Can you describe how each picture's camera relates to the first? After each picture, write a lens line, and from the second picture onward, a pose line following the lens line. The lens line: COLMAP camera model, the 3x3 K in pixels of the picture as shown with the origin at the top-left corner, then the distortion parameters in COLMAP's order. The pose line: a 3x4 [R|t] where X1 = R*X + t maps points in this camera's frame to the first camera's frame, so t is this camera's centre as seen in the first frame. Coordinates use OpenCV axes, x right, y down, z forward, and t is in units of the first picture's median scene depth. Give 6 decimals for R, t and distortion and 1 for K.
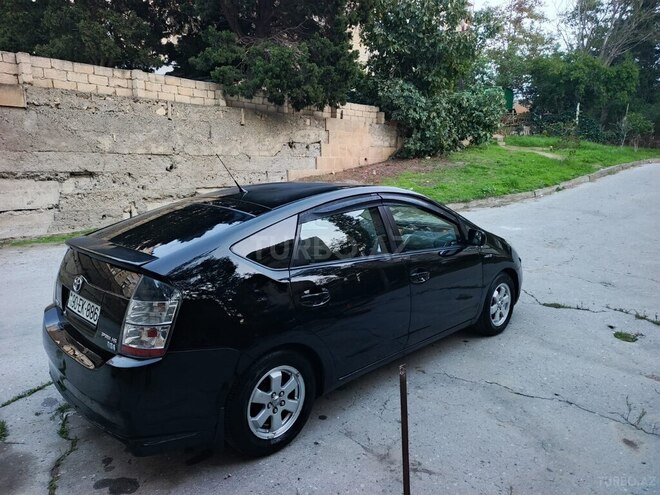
lens RADIAL K [[467.9, 0, 328.7], [0, 467.9, 249.1], [0, 0, 1]] dist [0.030650, -0.022062]
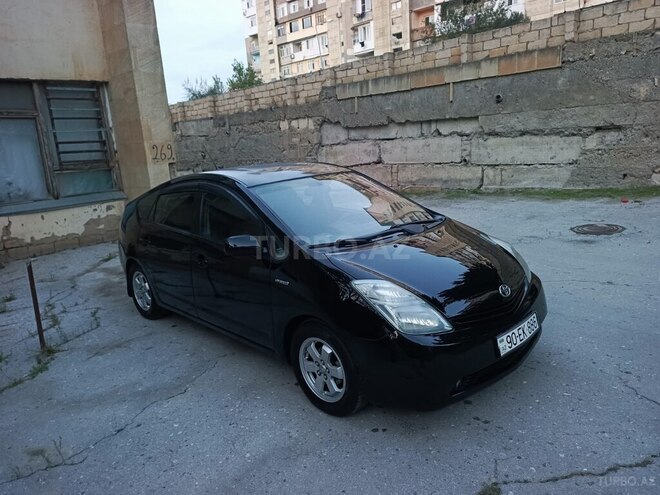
lens RADIAL K [[472.2, 0, 328.2], [0, 472.2, 249.3], [0, 0, 1]] dist [0.015355, -0.010437]
pose [[-0.003482, 0.236205, -0.971697, 0.398908], [-0.103646, 0.966384, 0.235285, -0.081743], [0.994608, 0.101532, 0.021117, 0.408059]]
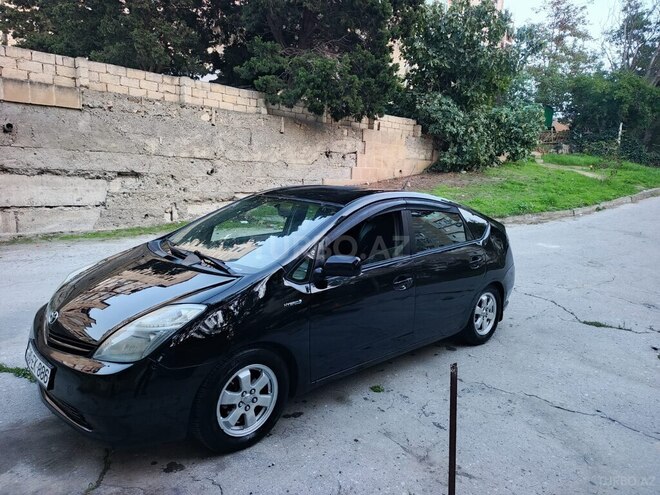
lens RADIAL K [[467.9, 0, 328.7], [0, 467.9, 249.1], [0, 0, 1]] dist [0.030650, -0.022062]
pose [[0.997157, 0.047953, -0.058127, -0.012049], [-0.049293, 0.998545, -0.021842, 0.006108], [0.056995, 0.024645, 0.998070, -0.008414]]
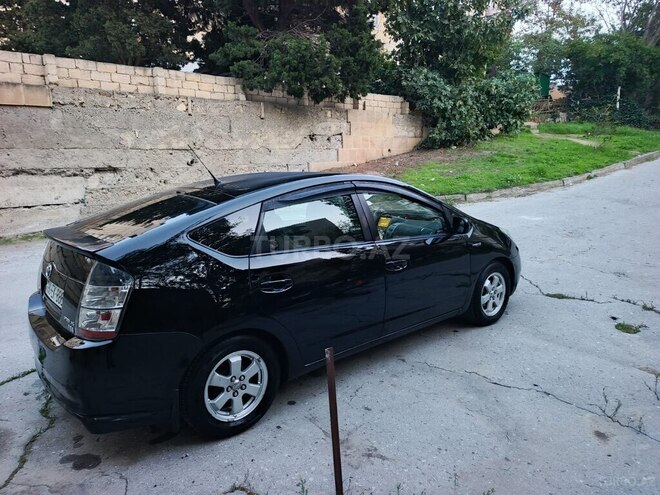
lens RADIAL K [[467.9, 0, 328.7], [0, 467.9, 249.1], [0, 0, 1]] dist [0.030650, -0.022062]
pose [[0.996921, -0.004139, -0.078300, 0.042054], [0.005232, 0.999891, 0.013771, 0.003676], [0.078235, -0.014138, 0.996835, -0.000040]]
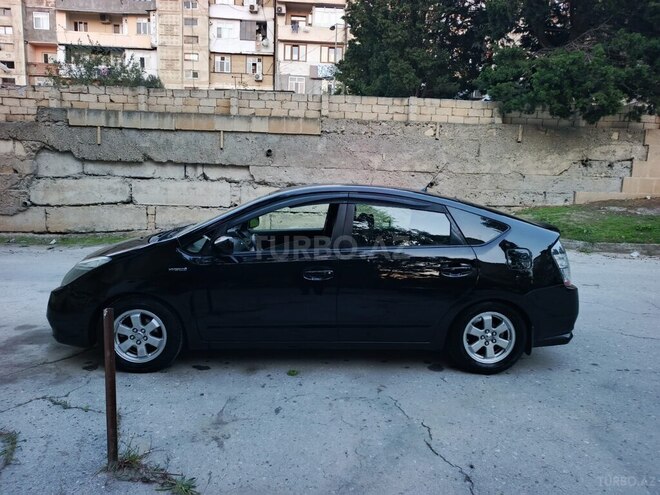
lens RADIAL K [[467.9, 0, 328.7], [0, 467.9, 249.1], [0, 0, 1]] dist [0.030650, -0.022062]
pose [[0.717672, 0.117818, -0.686342, 0.248266], [-0.154126, 0.988015, 0.008442, -0.000911], [0.679111, 0.099724, 0.727230, 0.084103]]
